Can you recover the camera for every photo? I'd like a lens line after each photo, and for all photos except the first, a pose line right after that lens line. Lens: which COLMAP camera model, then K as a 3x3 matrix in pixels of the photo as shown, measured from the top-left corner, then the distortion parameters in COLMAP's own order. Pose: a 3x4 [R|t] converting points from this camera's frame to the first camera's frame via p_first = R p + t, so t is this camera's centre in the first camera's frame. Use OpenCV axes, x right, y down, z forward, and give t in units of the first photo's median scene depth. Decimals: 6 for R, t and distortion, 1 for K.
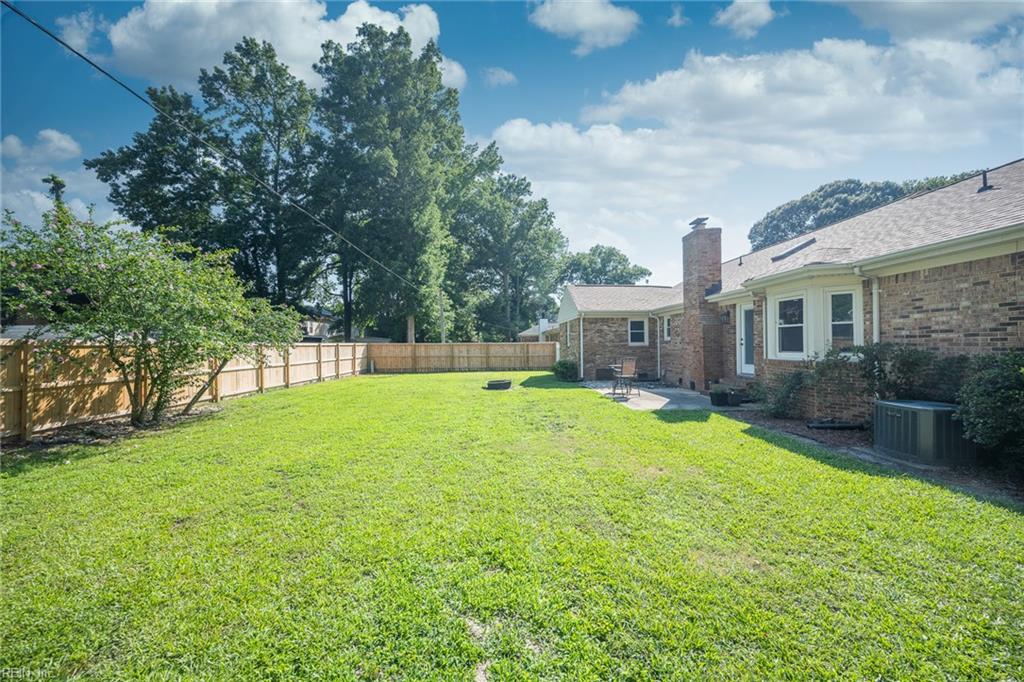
lens RADIAL K [[408.3, 0, 516.3], [0, 408.3, 341.8], [0, 0, 1]] dist [-0.000506, -0.000052]
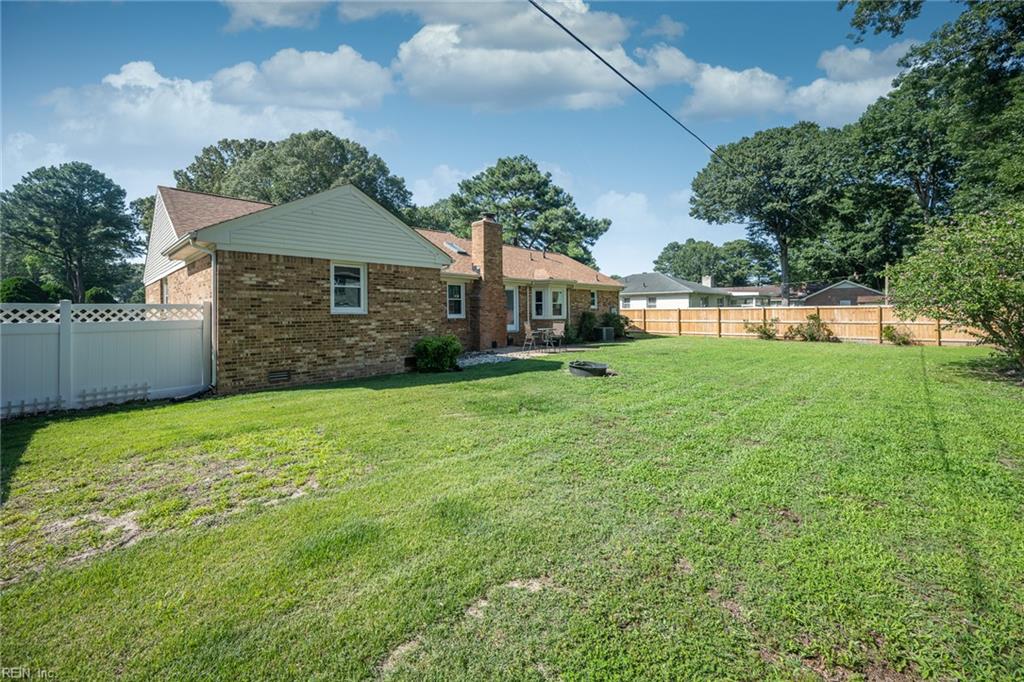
lens RADIAL K [[404.2, 0, 512.4], [0, 404.2, 315.4], [0, 0, 1]] dist [-0.000523, -0.000049]
pose [[-0.676473, 0.006153, 0.736442, -0.409460], [0.003704, 0.999981, -0.004953, 0.018805], [-0.736458, -0.000622, -0.676483, 1.406450]]
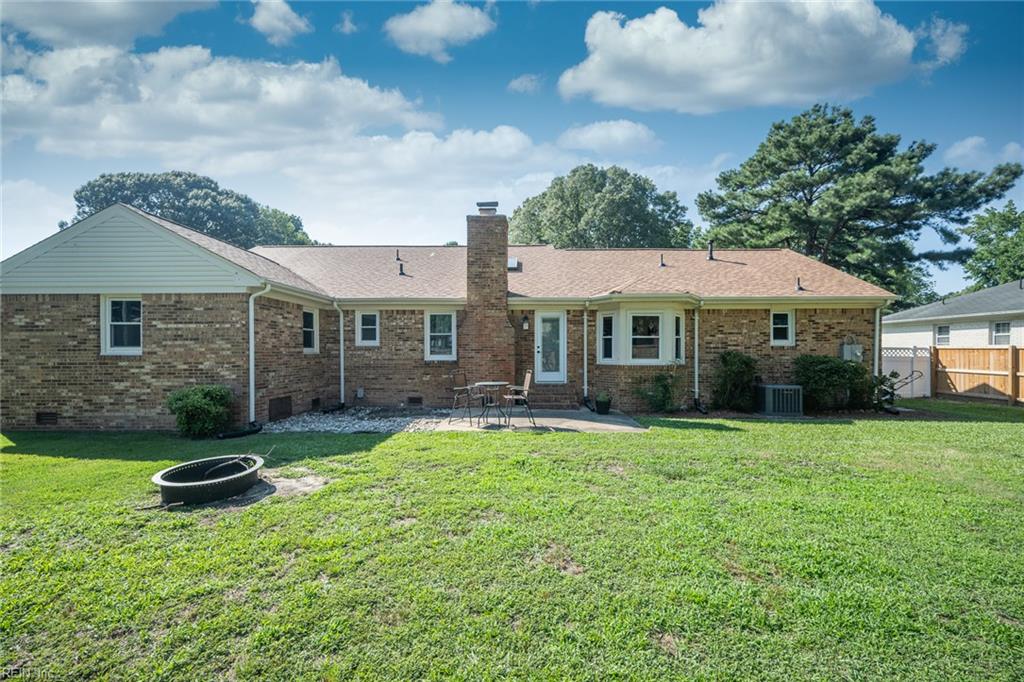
lens RADIAL K [[415.2, 0, 520.1], [0, 415.2, 362.8], [0, 0, 1]] dist [-0.002575, -0.000282]
pose [[0.051459, -0.019667, 0.998481, -0.316714], [-0.008390, 0.999762, 0.020125, 0.008495], [-0.998640, -0.009413, 0.051282, 0.695727]]
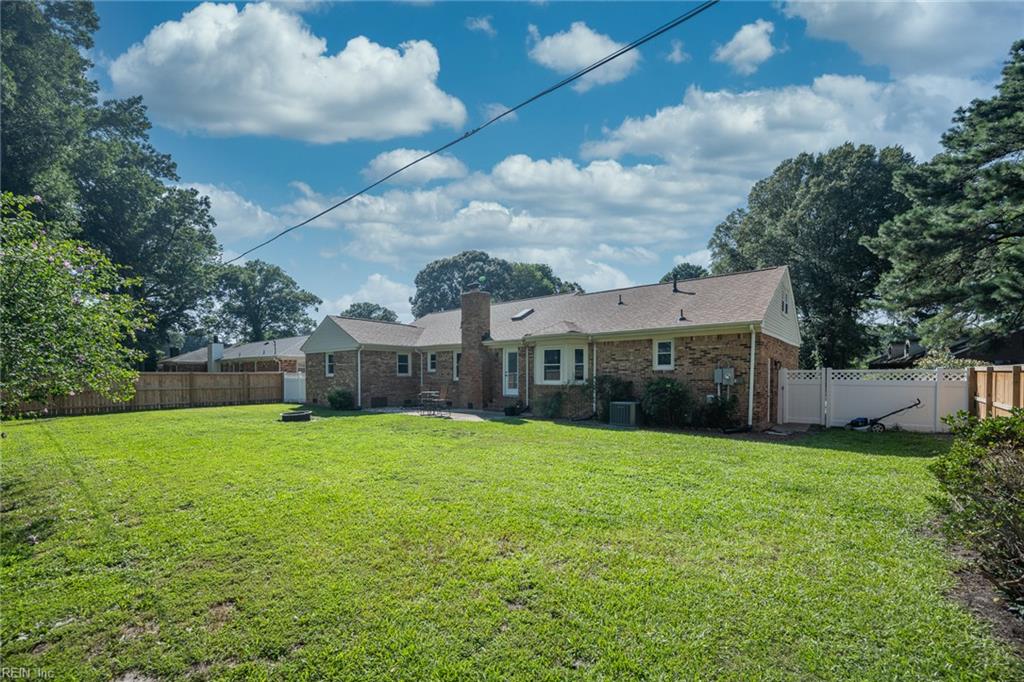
lens RADIAL K [[423.1, 0, 511.4], [0, 423.1, 385.6], [0, 0, 1]] dist [0.000679, 0.000087]
pose [[0.679421, -0.012643, 0.733640, -0.399317], [-0.009569, 0.999614, 0.026088, 0.001784], [-0.733687, -0.024745, 0.679037, -0.045658]]
